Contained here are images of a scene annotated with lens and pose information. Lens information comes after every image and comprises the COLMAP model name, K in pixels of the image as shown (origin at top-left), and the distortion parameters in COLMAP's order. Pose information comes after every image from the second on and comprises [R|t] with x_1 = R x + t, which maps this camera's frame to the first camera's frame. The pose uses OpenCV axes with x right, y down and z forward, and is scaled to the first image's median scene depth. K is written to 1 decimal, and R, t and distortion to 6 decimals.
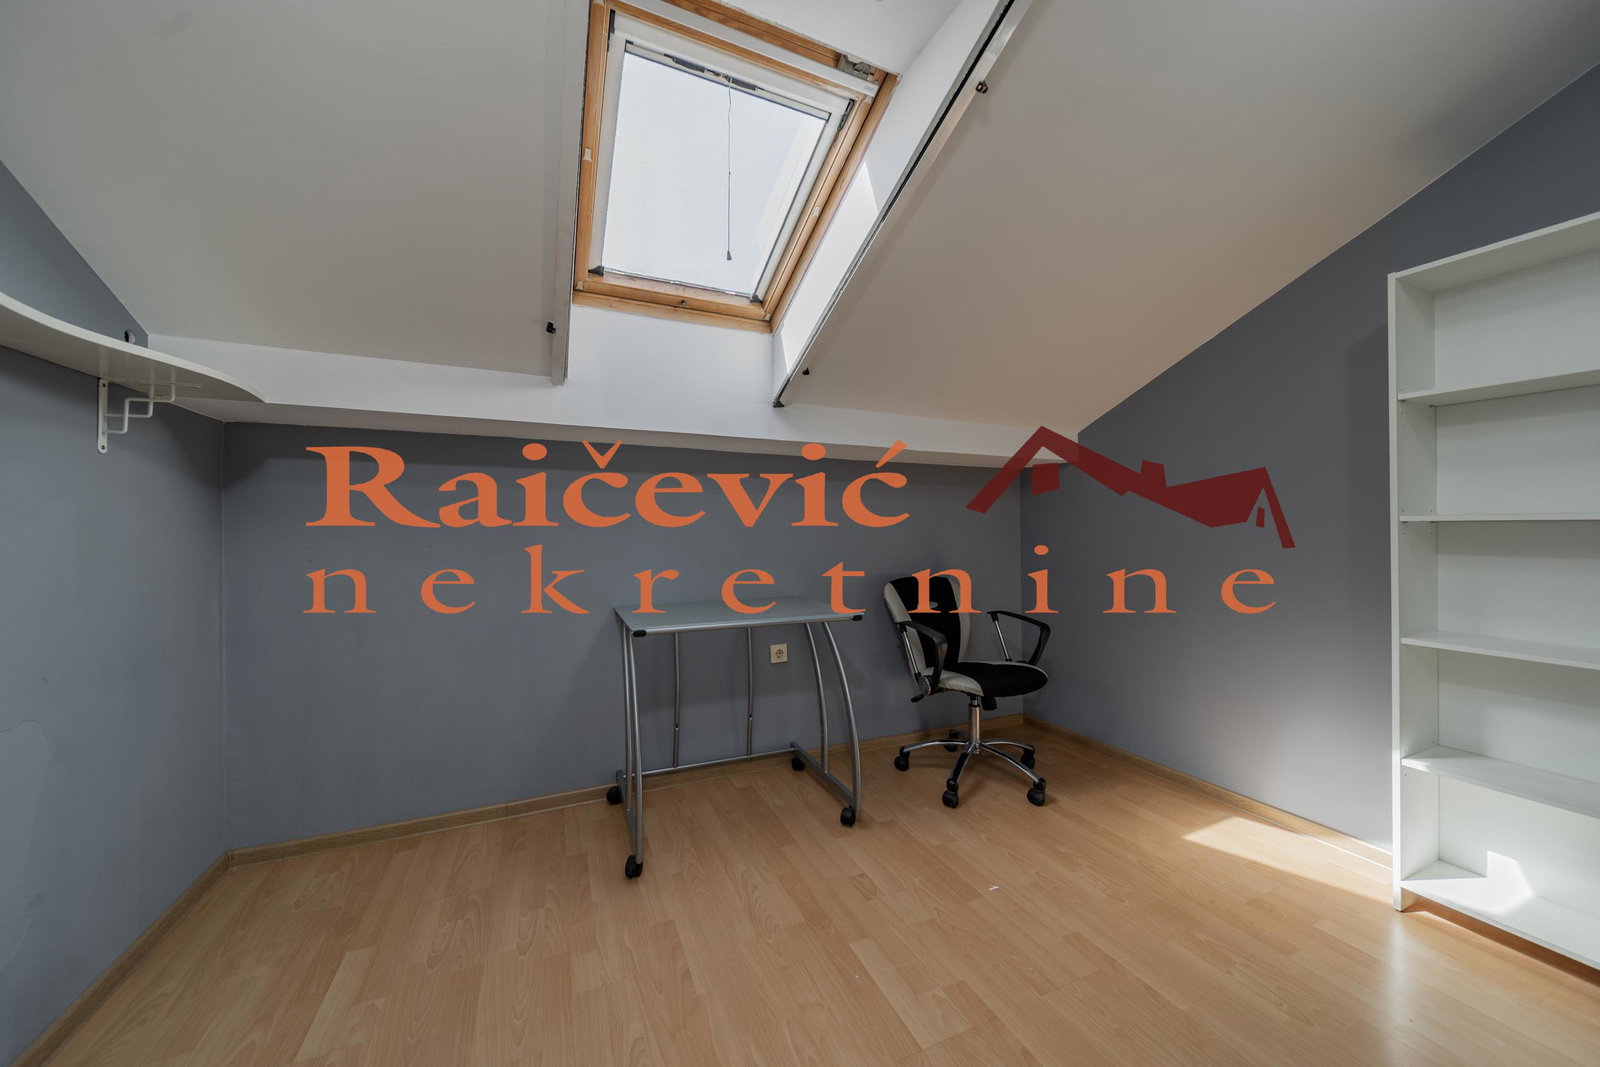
lens RADIAL K [[563.4, 0, 810.9], [0, 563.4, 534.7], [0, 0, 1]] dist [0.007404, -0.000673]
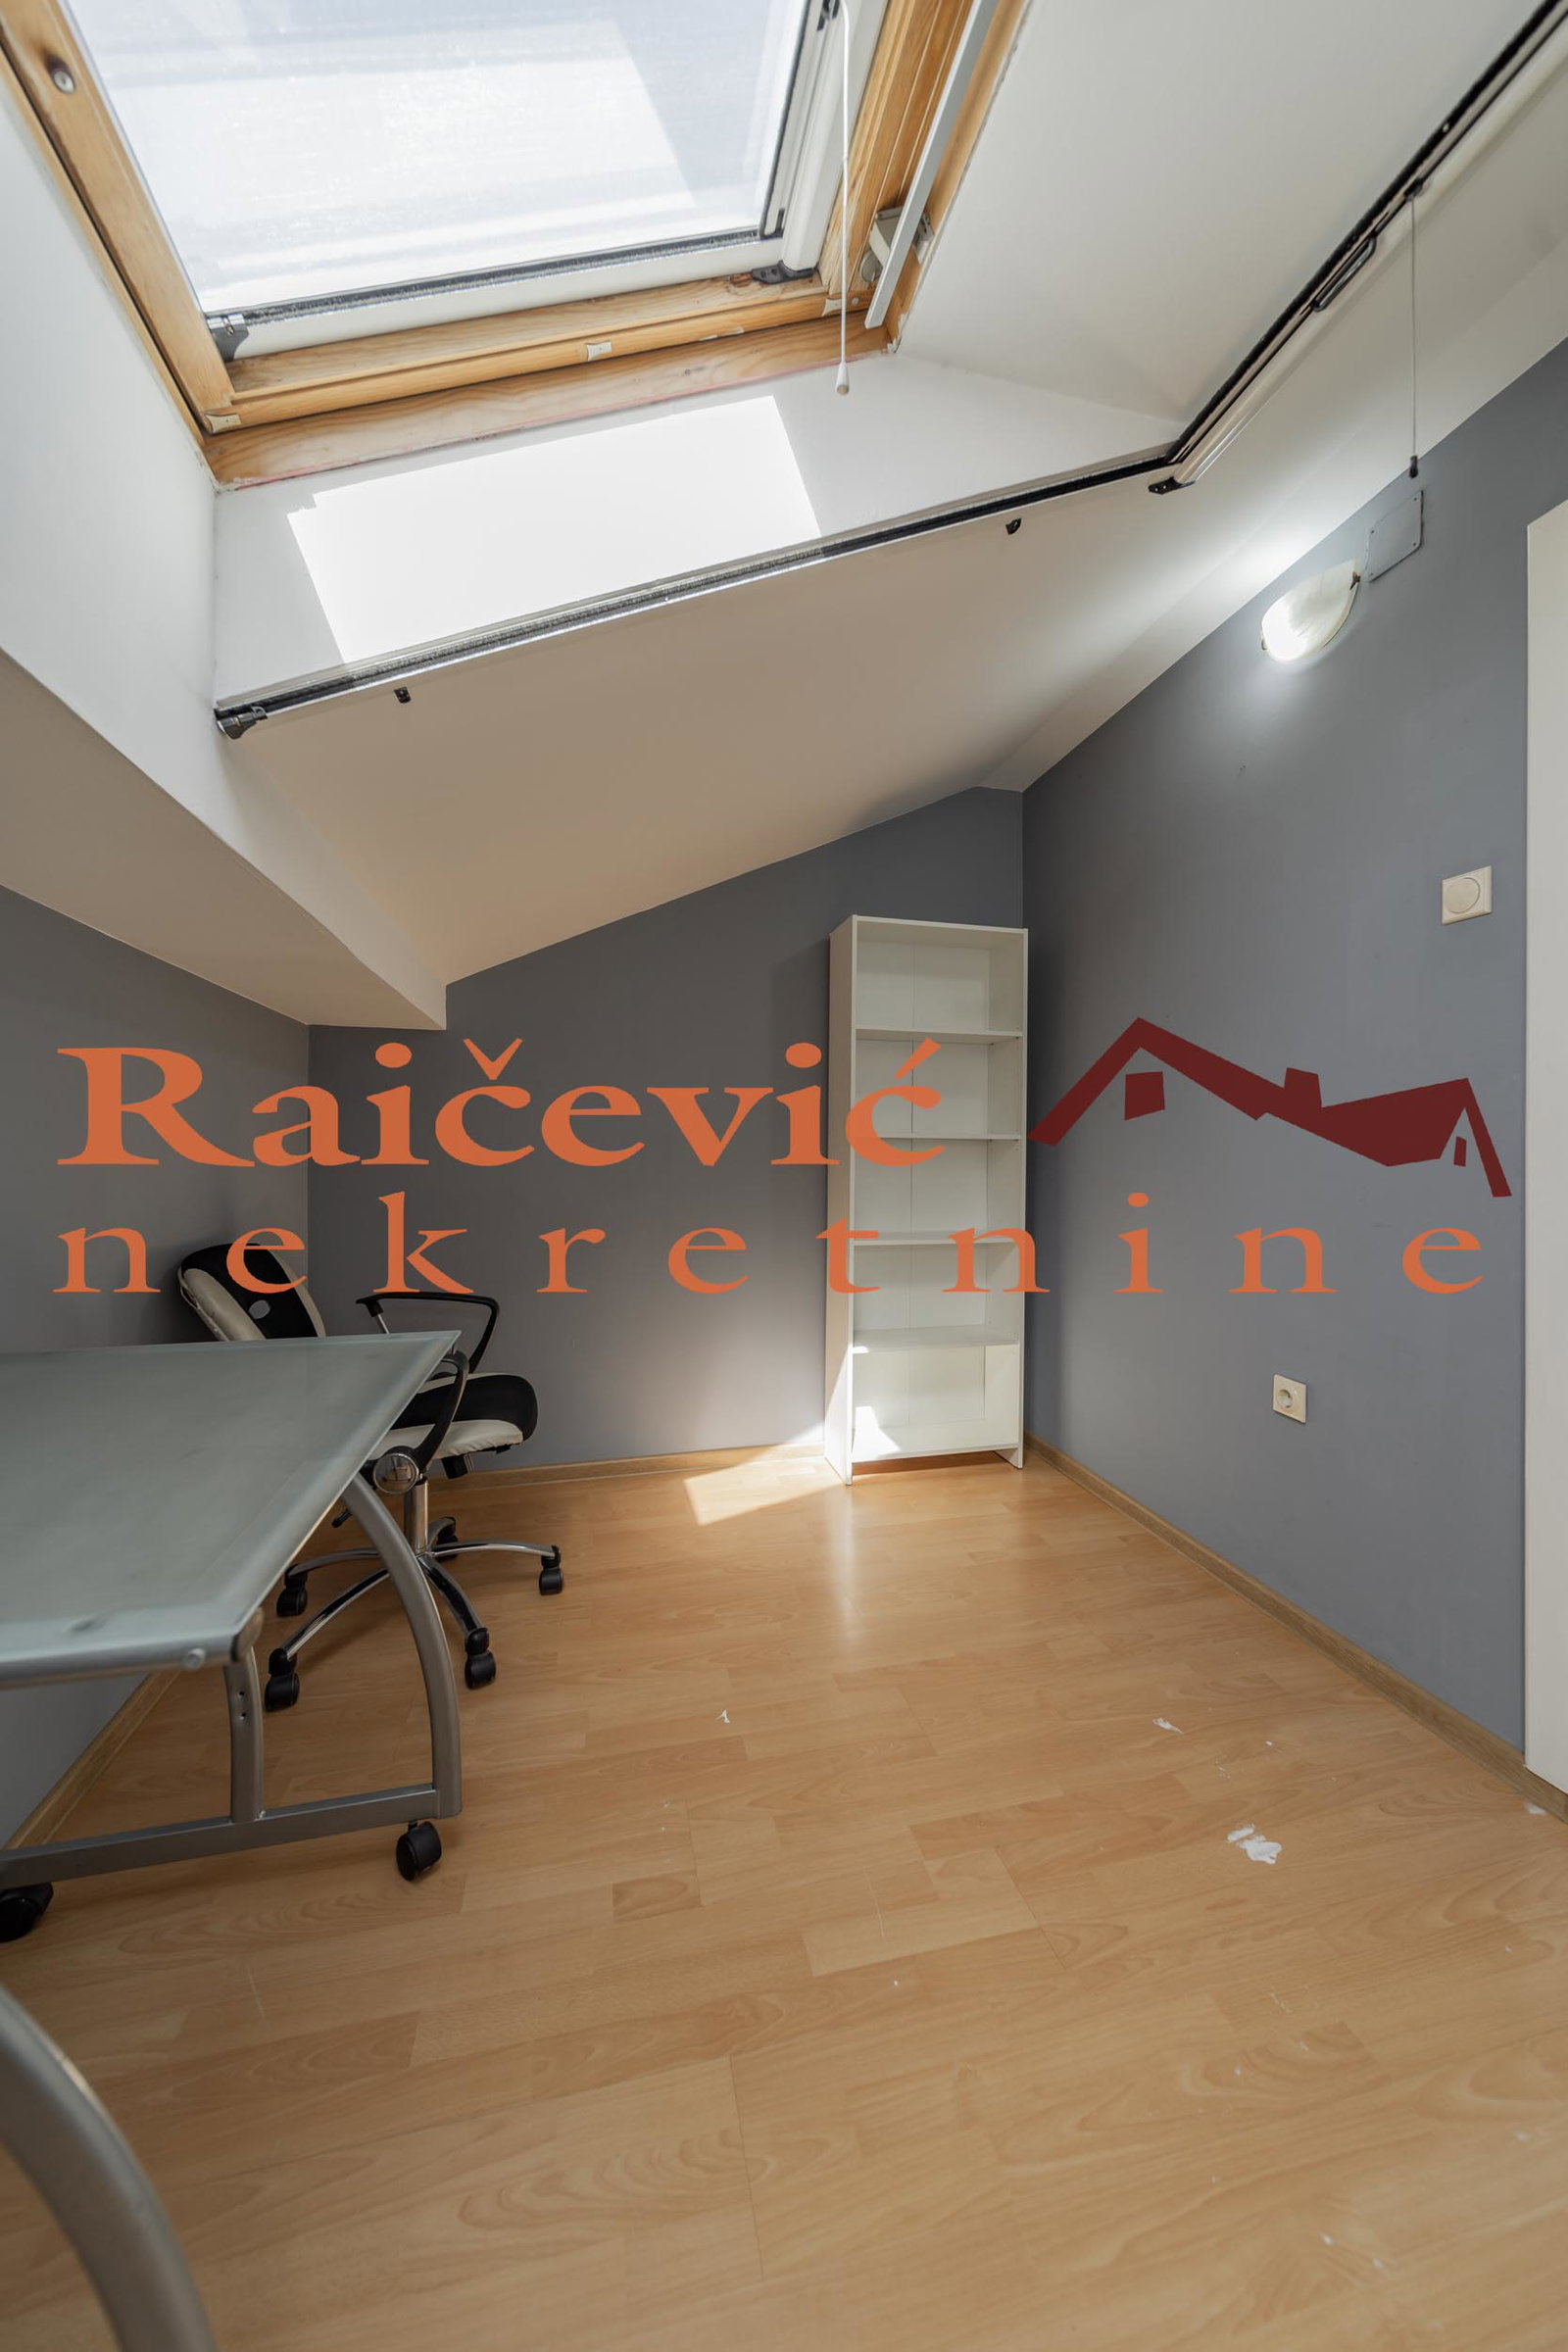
lens RADIAL K [[828.2, 0, 787.1], [0, 828.2, 1153.3], [0, 0, 1]] dist [0.007404, -0.000673]
pose [[0.192863, -0.002331, 0.981223, -0.582228], [-0.000579, 0.999997, 0.002489, 0.003378], [-0.981225, -0.001048, 0.192861, 0.790621]]
